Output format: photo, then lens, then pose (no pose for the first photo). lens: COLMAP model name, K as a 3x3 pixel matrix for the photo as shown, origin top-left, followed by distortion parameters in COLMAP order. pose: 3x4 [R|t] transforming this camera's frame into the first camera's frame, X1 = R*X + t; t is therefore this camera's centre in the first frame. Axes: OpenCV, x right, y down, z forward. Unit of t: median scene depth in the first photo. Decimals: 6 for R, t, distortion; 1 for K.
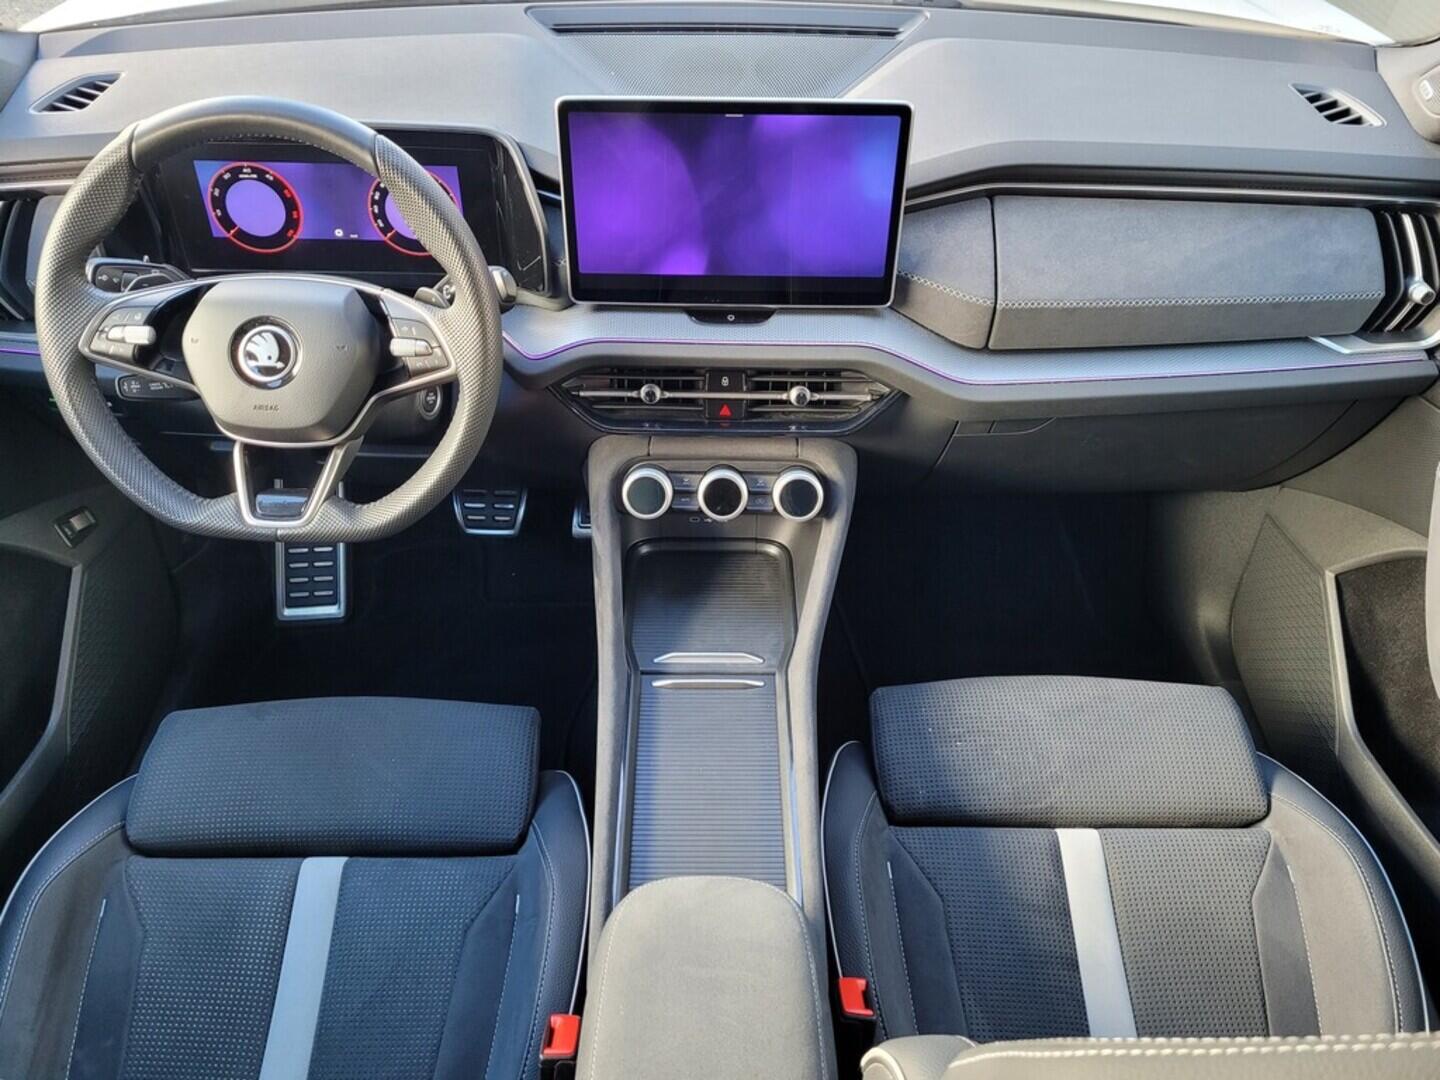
lens RADIAL K [[1088.2, 0, 720.0], [0, 1088.2, 540.0], [0, 0, 1]] dist [0.007363, -0.015180]
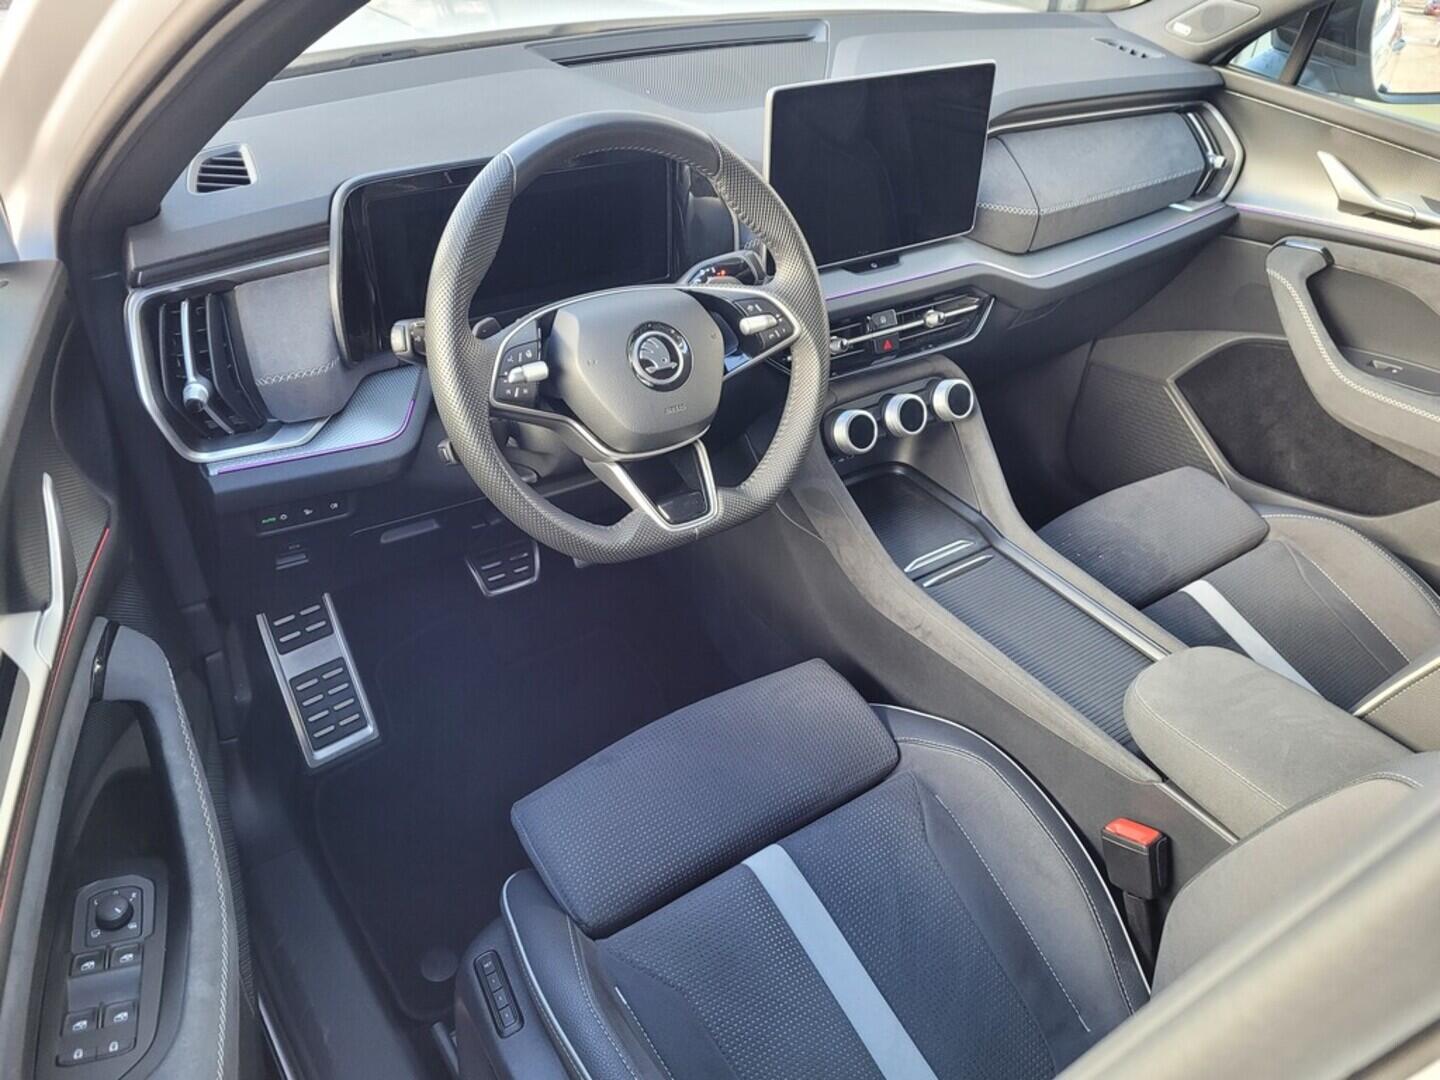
lens RADIAL K [[1081.4, 0, 718.7], [0, 1081.4, 522.4], [0, 0, 1]] dist [-0.003788, -0.003900]
pose [[0.822776, -0.305933, 0.479003, -0.769606], [0.341456, 0.939797, 0.013723, -0.018545], [-0.454364, 0.152268, 0.877706, 0.101116]]
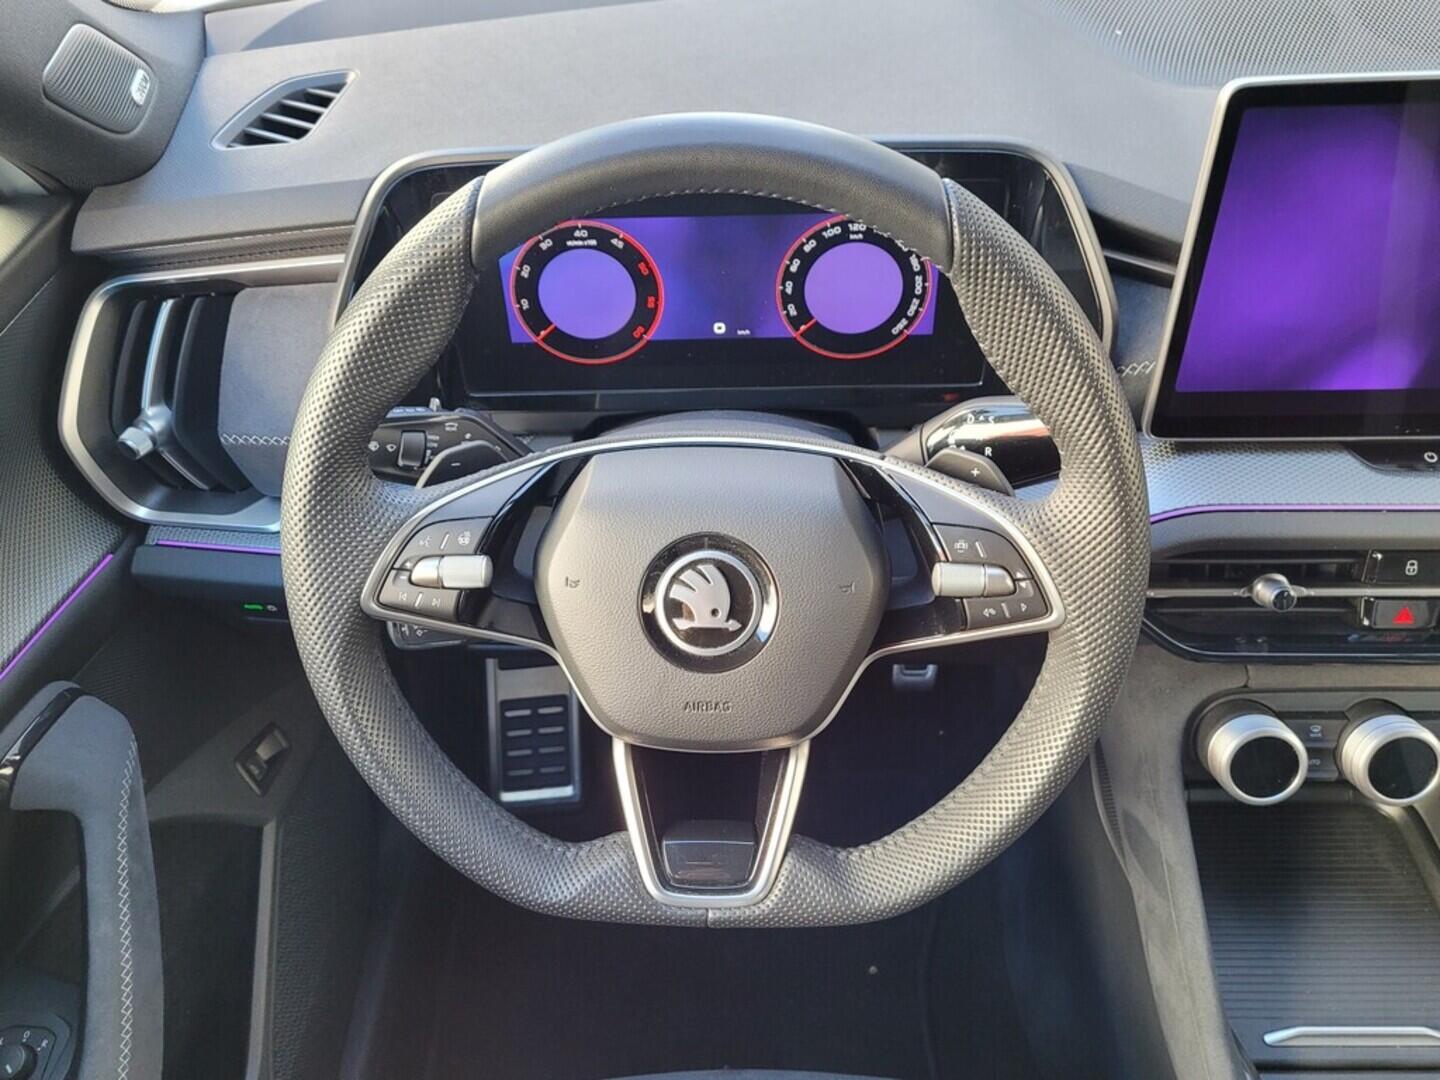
lens RADIAL K [[1132.7, 0, 702.7], [0, 1132.7, 540.6], [0, 0, 1]] dist [0.011924, 0.003938]
pose [[0.997402, -0.021960, -0.068609, -0.326087], [0.022999, 0.999632, 0.014385, -0.179378], [0.068268, -0.015925, 0.997540, 0.390706]]
